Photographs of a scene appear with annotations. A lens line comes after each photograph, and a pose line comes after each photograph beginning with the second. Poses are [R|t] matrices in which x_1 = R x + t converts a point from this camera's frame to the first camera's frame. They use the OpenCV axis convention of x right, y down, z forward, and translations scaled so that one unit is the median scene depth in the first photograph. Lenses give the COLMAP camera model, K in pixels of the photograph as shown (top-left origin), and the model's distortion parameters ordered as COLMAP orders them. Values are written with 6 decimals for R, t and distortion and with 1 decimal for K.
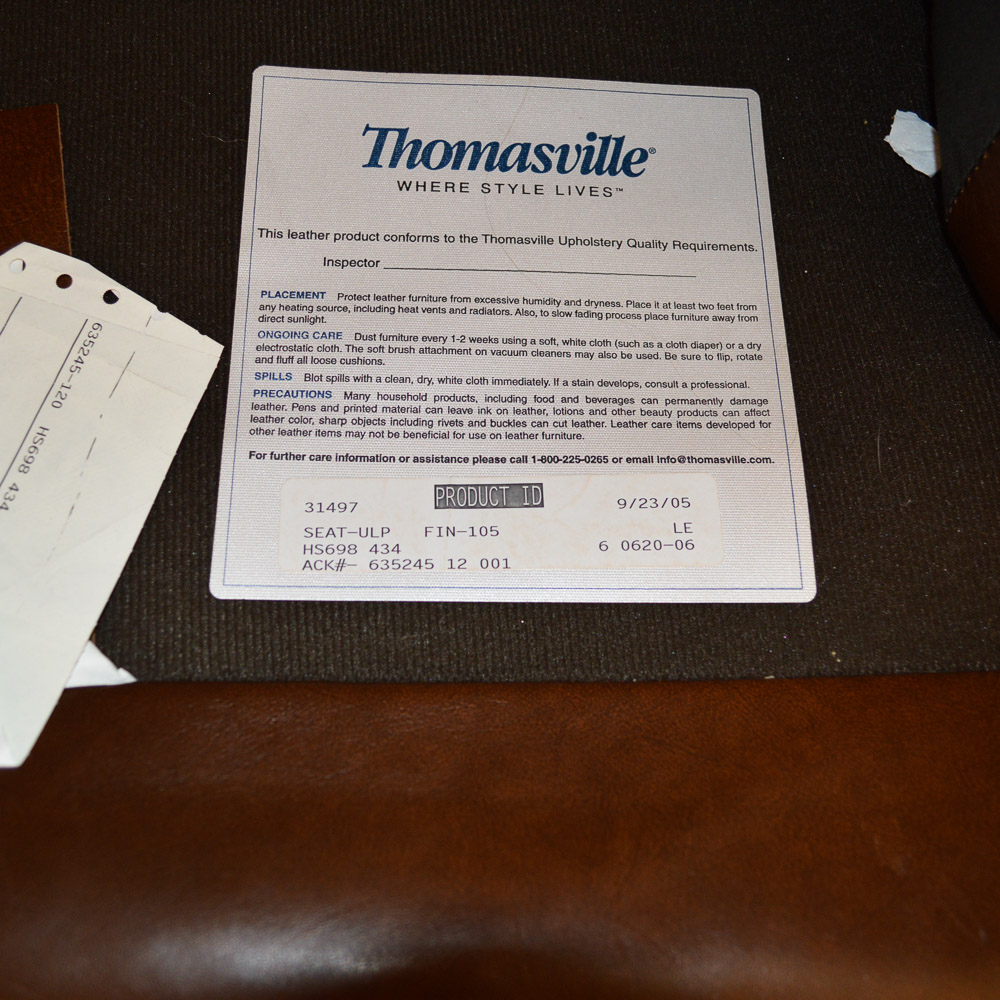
lens RADIAL K [[1210.5, 0, 502.5], [0, 1210.5, 496.8], [0, 0, 1]] dist [-0.081806, 0.000000]
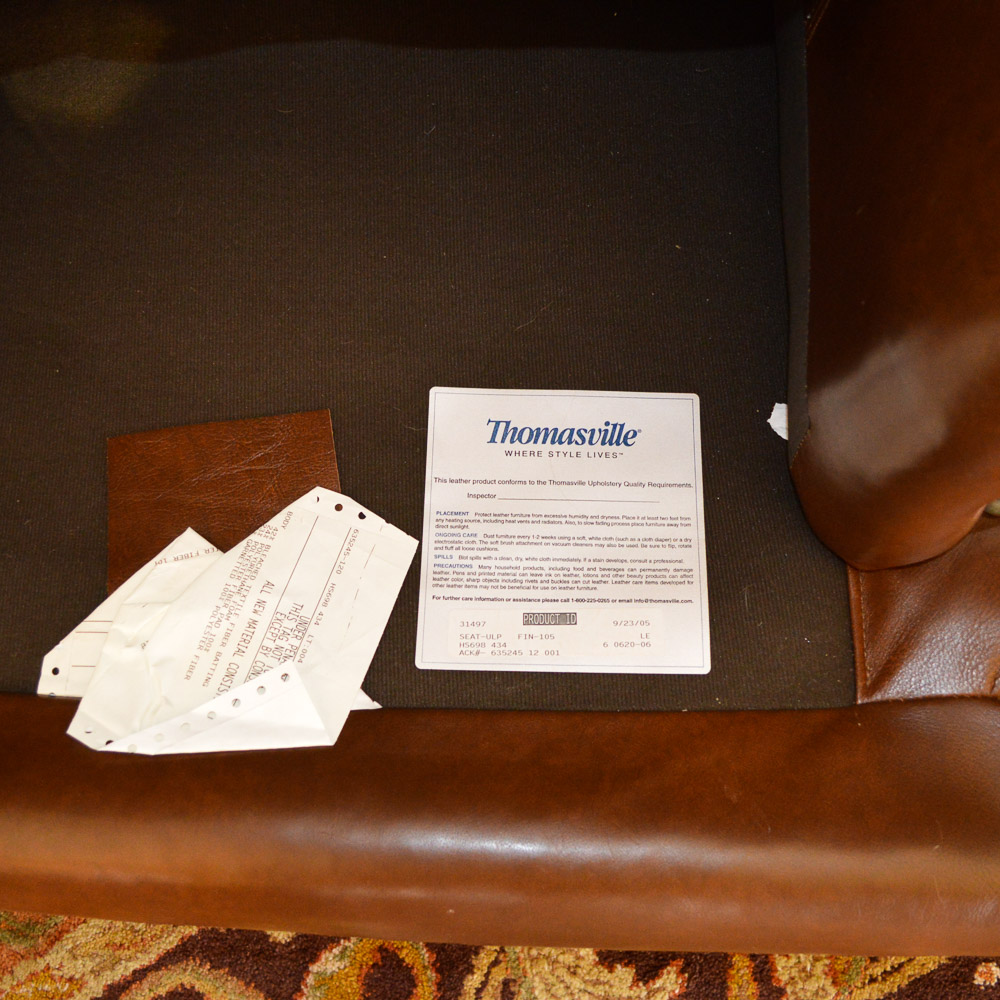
lens RADIAL K [[1210.5, 0, 498.2], [0, 1210.5, 502.0], [0, 0, 1]] dist [-0.081806, 0.000000]
pose [[0.996109, 0.001824, -0.088113, 0.078252], [-0.004126, 0.999655, -0.025950, -0.139036], [0.088035, 0.026213, 0.995772, -1.000637]]
